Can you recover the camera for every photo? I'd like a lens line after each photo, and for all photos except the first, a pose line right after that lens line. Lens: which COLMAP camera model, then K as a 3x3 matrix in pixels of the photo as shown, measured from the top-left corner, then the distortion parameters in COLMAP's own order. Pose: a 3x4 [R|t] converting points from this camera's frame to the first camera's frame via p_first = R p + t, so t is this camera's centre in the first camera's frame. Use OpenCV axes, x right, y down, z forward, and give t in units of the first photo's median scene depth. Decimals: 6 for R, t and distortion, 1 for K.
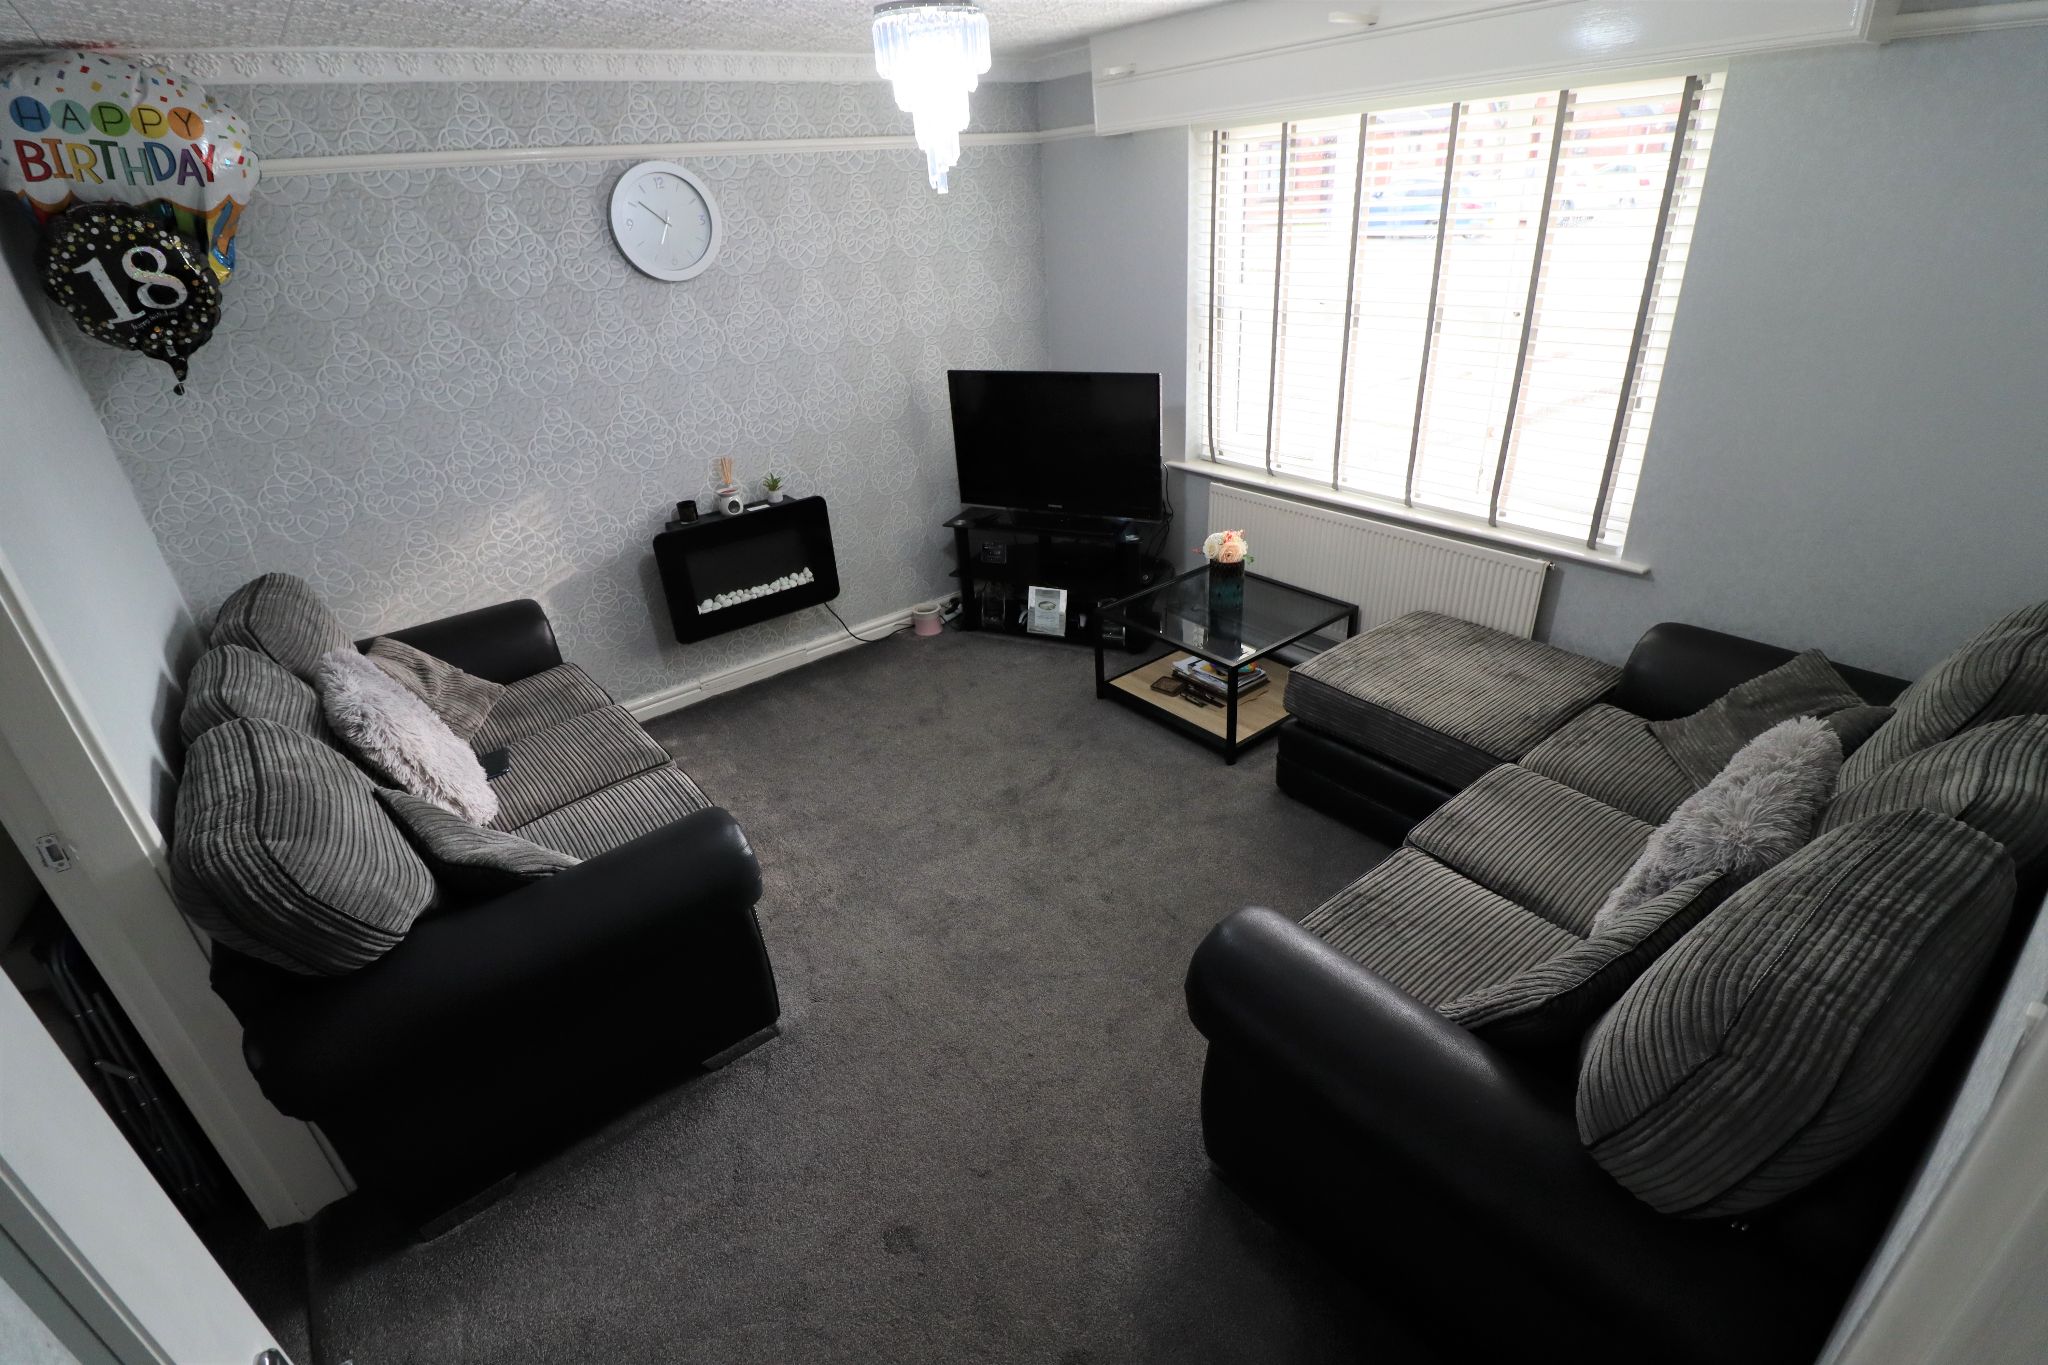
lens RADIAL K [[949.9, 0, 1031.9], [0, 949.9, 677.0], [0, 0, 1]] dist [0.001525, -0.012511]
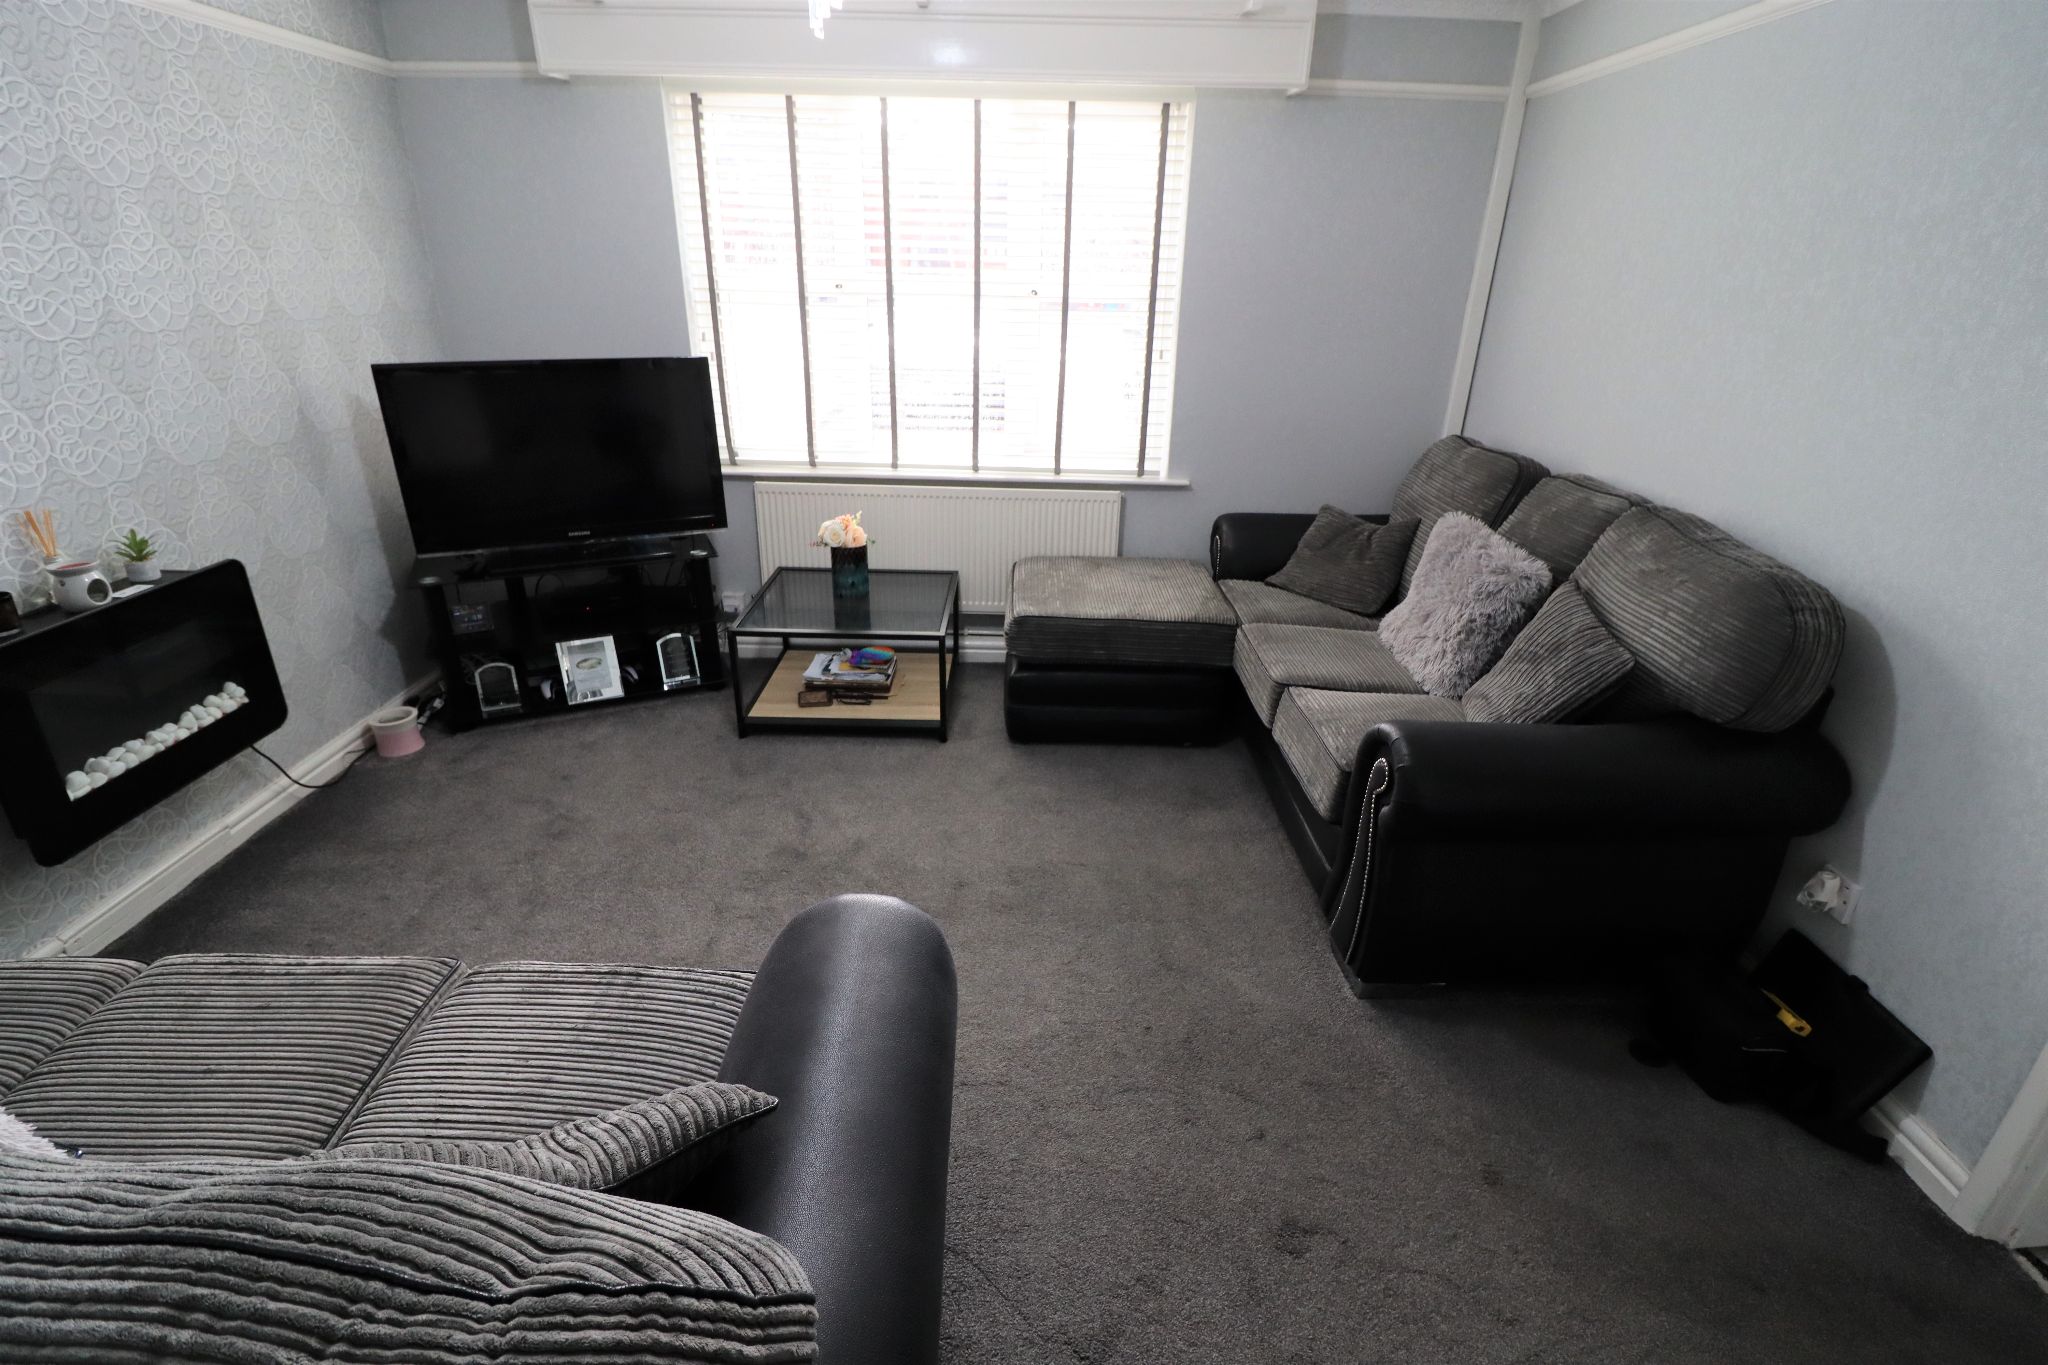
lens RADIAL K [[949.9, 0, 1031.9], [0, 949.9, 677.0], [0, 0, 1]] dist [0.001525, -0.012511]
pose [[0.616579, -0.243829, 0.748584, -0.383175], [0.304444, 0.950707, 0.058907, 0.000043], [-0.726047, 0.191581, 0.660418, 0.250585]]
